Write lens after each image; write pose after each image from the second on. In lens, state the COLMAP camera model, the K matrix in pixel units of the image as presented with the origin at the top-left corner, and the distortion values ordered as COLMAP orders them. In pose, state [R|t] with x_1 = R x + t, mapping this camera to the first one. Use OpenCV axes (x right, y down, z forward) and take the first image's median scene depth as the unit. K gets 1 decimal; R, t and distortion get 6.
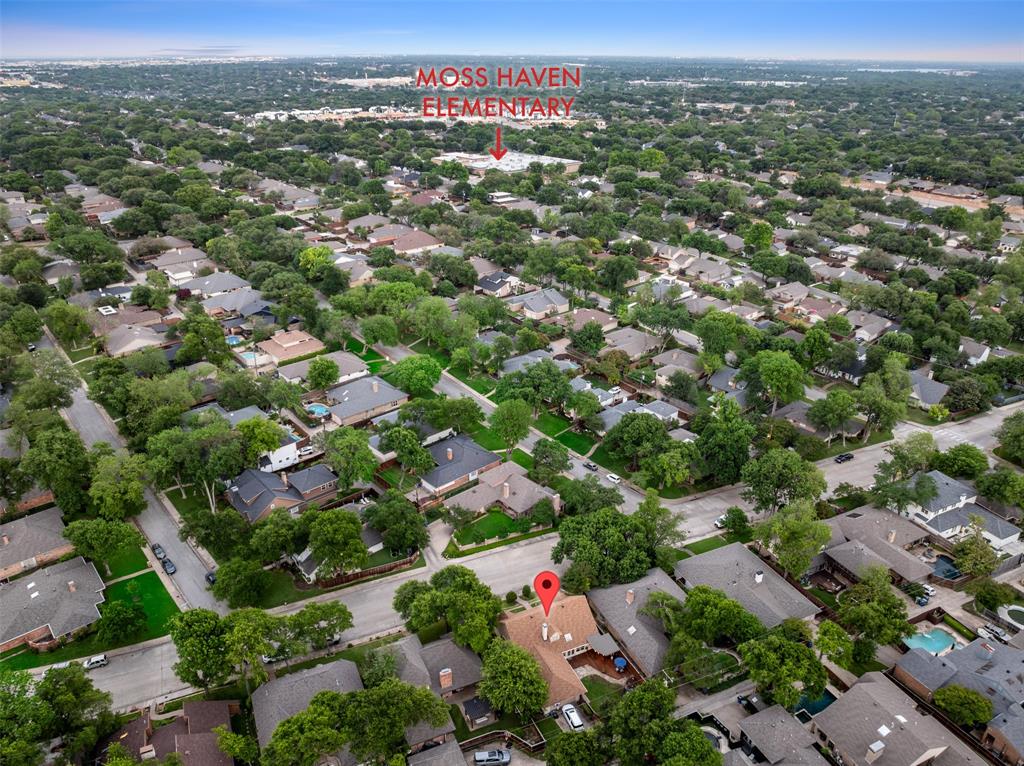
lens RADIAL K [[731.8, 0, 512.0], [0, 731.8, 383.0], [0, 0, 1]] dist [-0.029250, -0.002694]
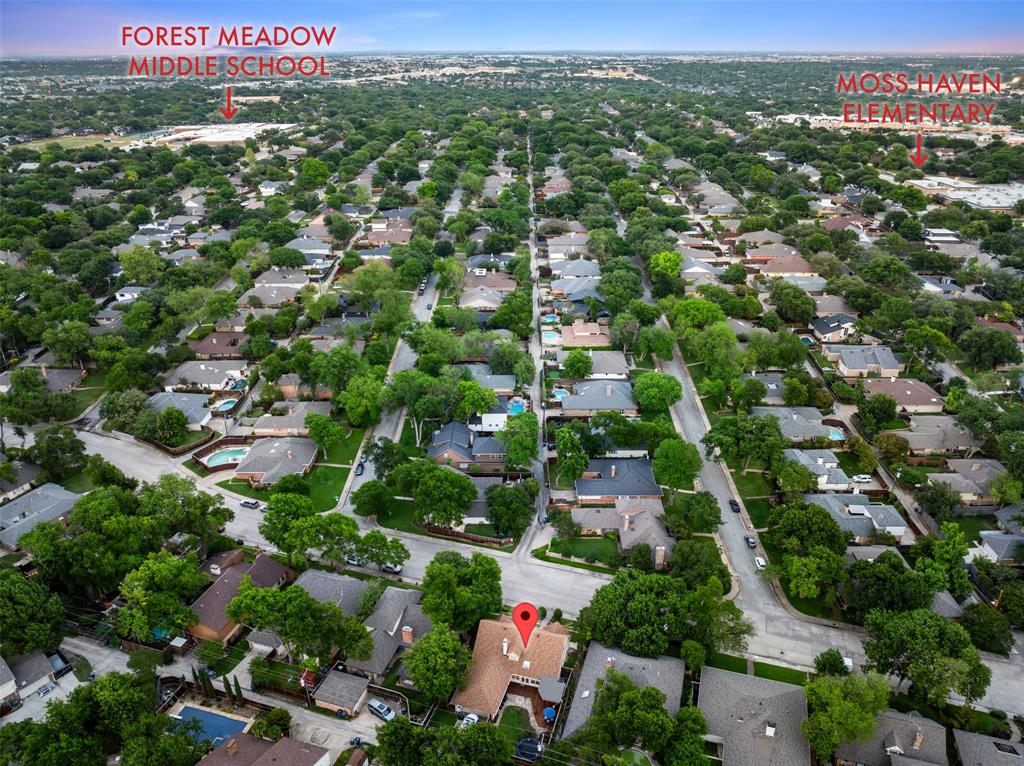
lens RADIAL K [[731.8, 0, 512.0], [0, 731.8, 383.0], [0, 0, 1]] dist [-0.029250, -0.002694]
pose [[0.736983, 0.278557, -0.615843, 0.317573], [-0.275846, 0.955753, 0.102199, -0.066669], [0.617062, 0.094559, 0.781213, 0.090649]]
